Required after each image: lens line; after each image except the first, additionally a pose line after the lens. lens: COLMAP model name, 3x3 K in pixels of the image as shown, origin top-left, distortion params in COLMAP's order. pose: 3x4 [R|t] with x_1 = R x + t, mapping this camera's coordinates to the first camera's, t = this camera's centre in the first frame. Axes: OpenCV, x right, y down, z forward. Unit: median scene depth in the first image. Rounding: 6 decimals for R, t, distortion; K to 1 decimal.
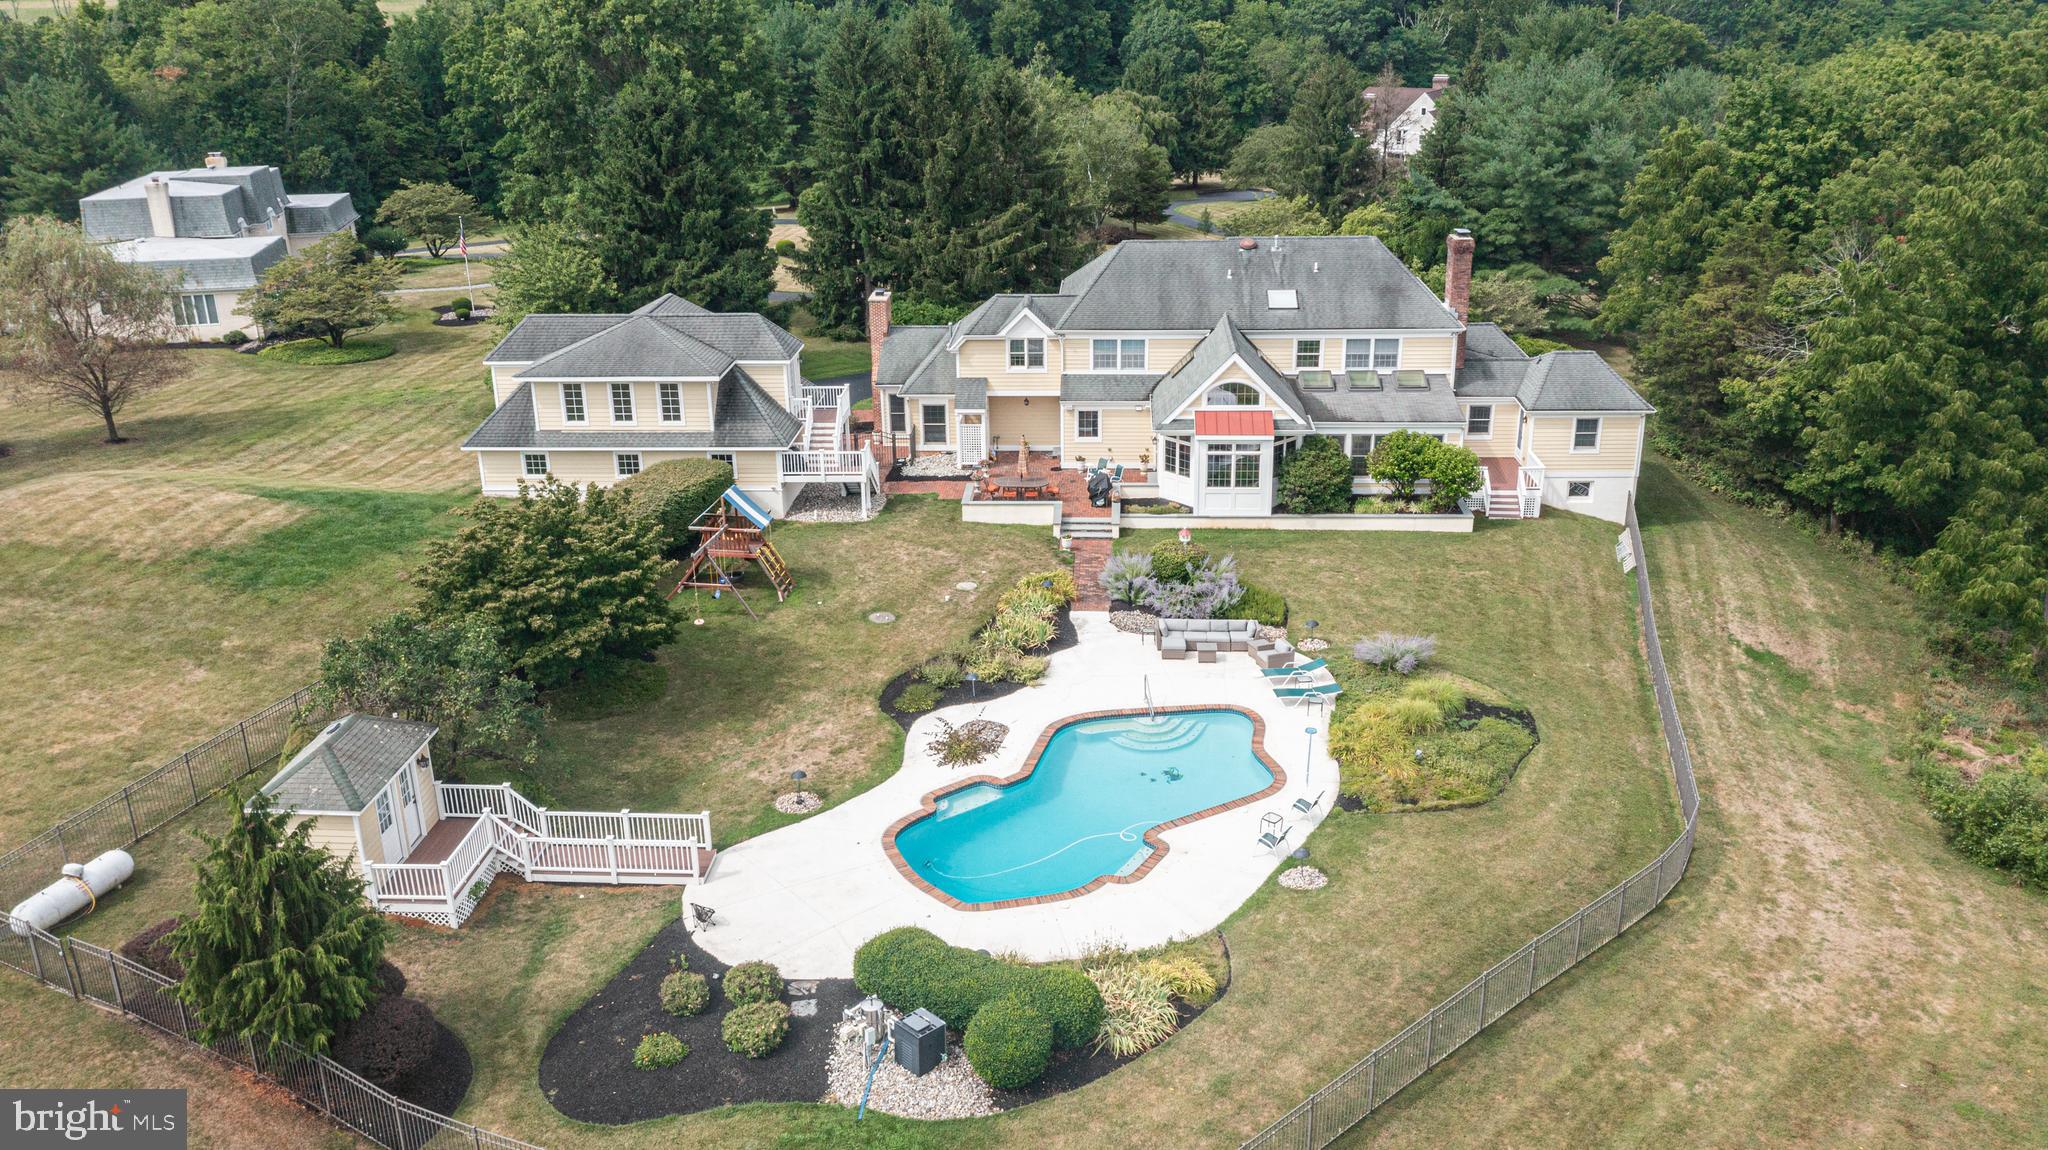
lens RADIAL K [[1609.7, 0, 1024.0], [0, 1609.7, 575.0], [0, 0, 1]] dist [-0.003552, 0.001809]
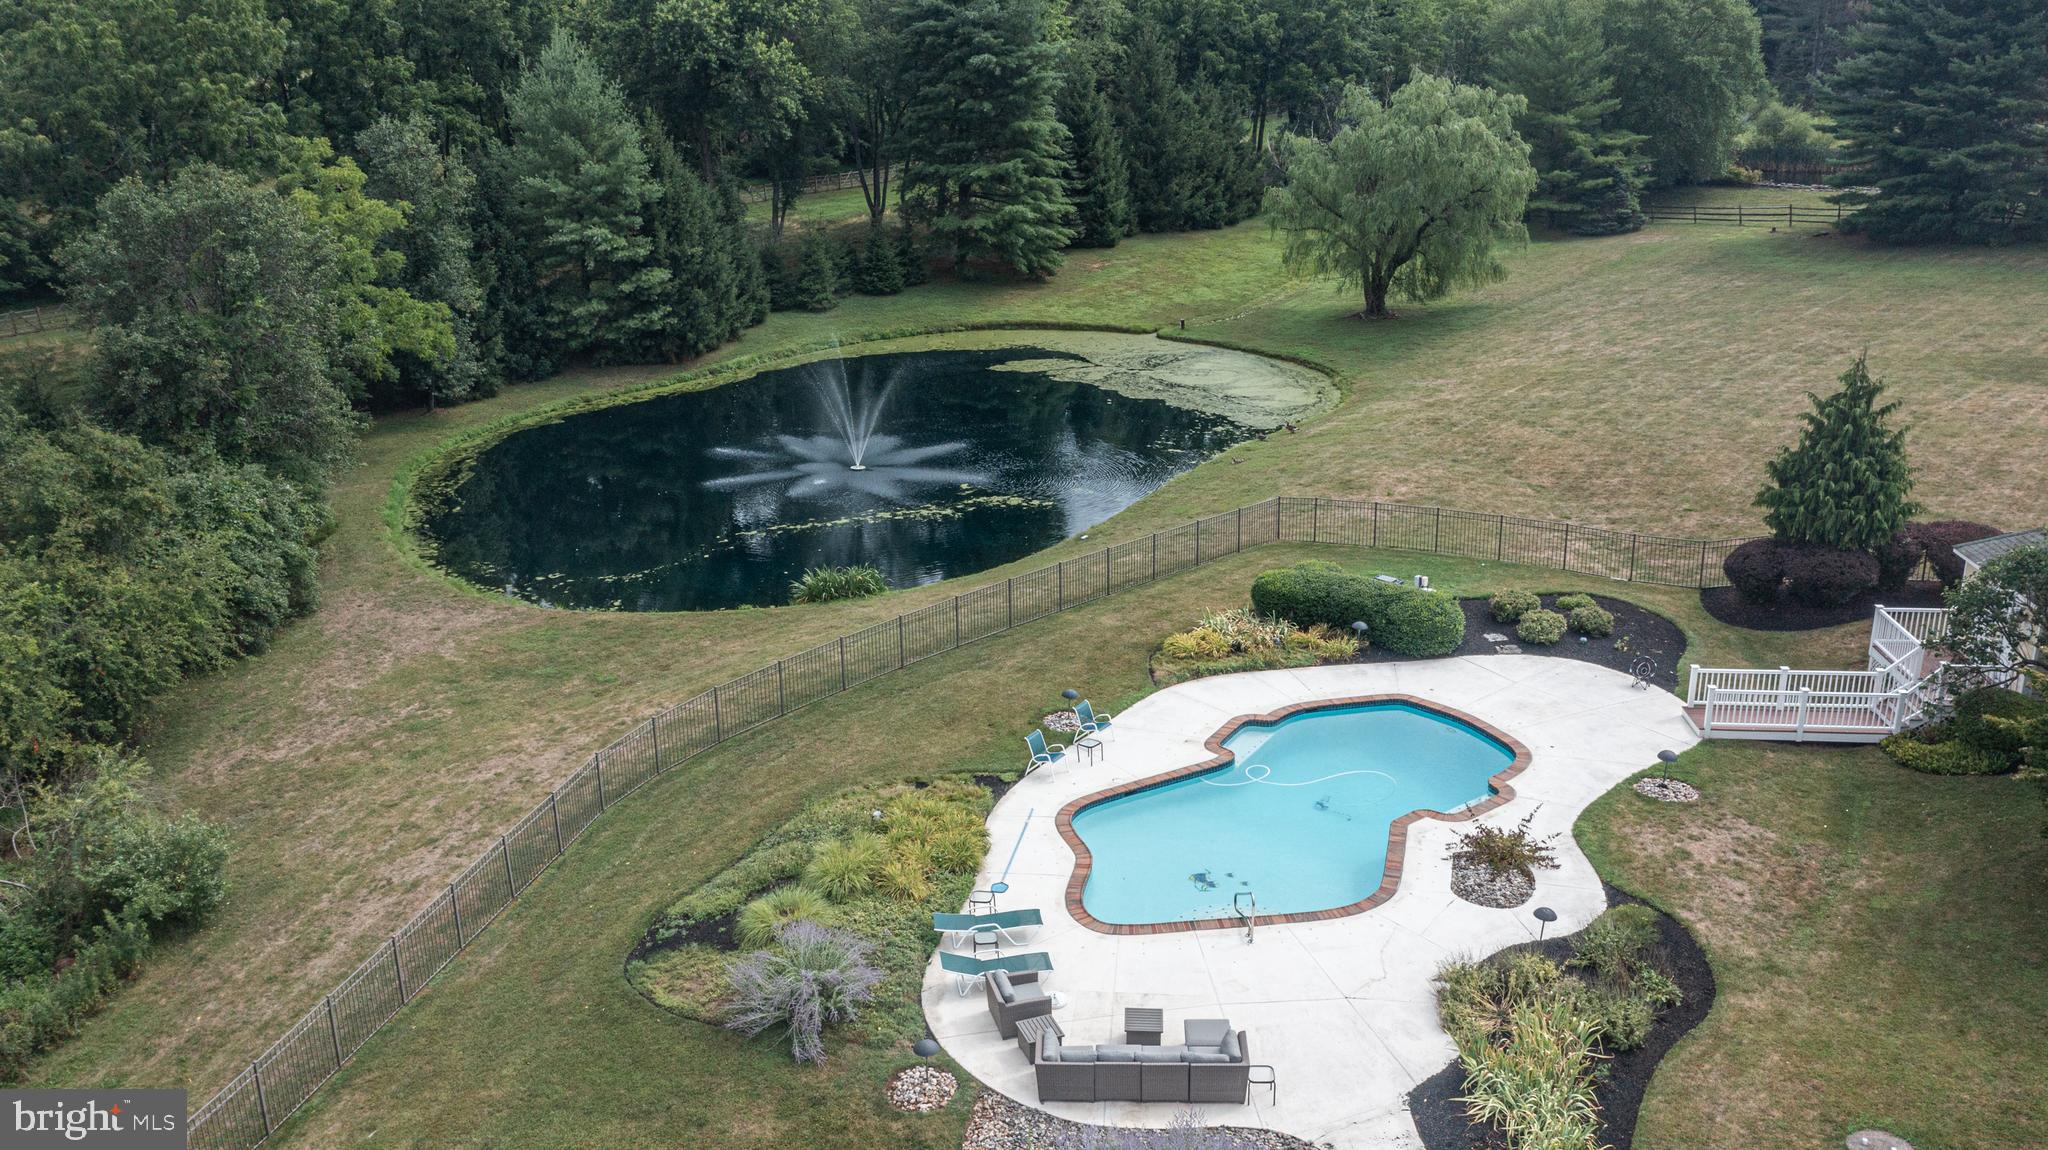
lens RADIAL K [[1717.6, 0, 1024.0], [0, 1717.6, 575.0], [0, 0, 1]] dist [-0.007042, -0.000415]
pose [[-0.999677, 0.023521, 0.009617, 0.116794], [0.024205, 0.766210, 0.642135, -0.341124], [0.007735, 0.642160, -0.766532, 1.081549]]
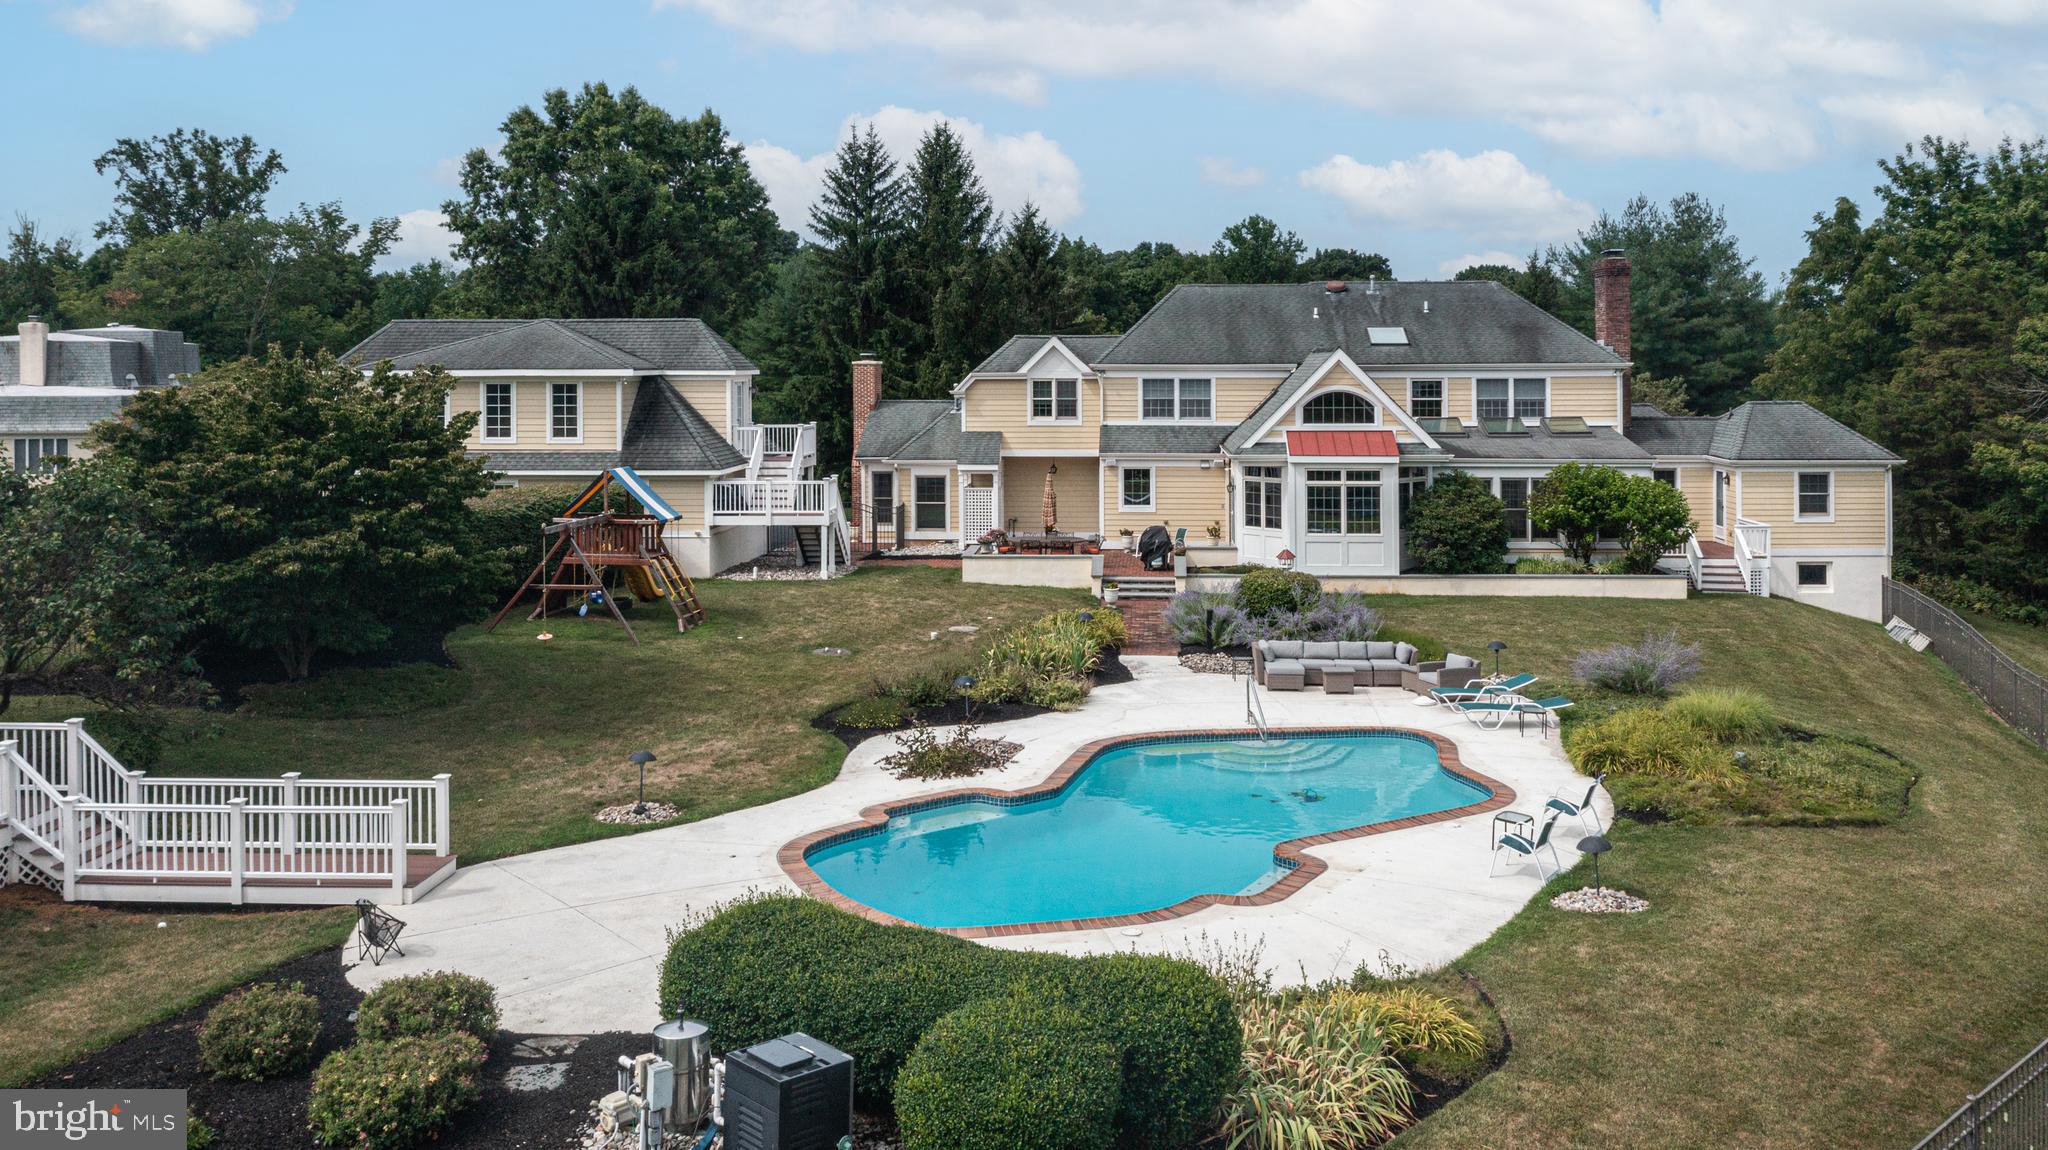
lens RADIAL K [[1660.3, 0, 1061.3], [0, 1660.3, 377.7], [0, 0, 1]] dist [-0.003905, 0.000405]
pose [[0.999896, 0.012550, 0.007155, -0.001057], [-0.009252, 0.936685, -0.350050, 0.135440], [-0.011095, 0.349947, 0.936704, 0.283064]]
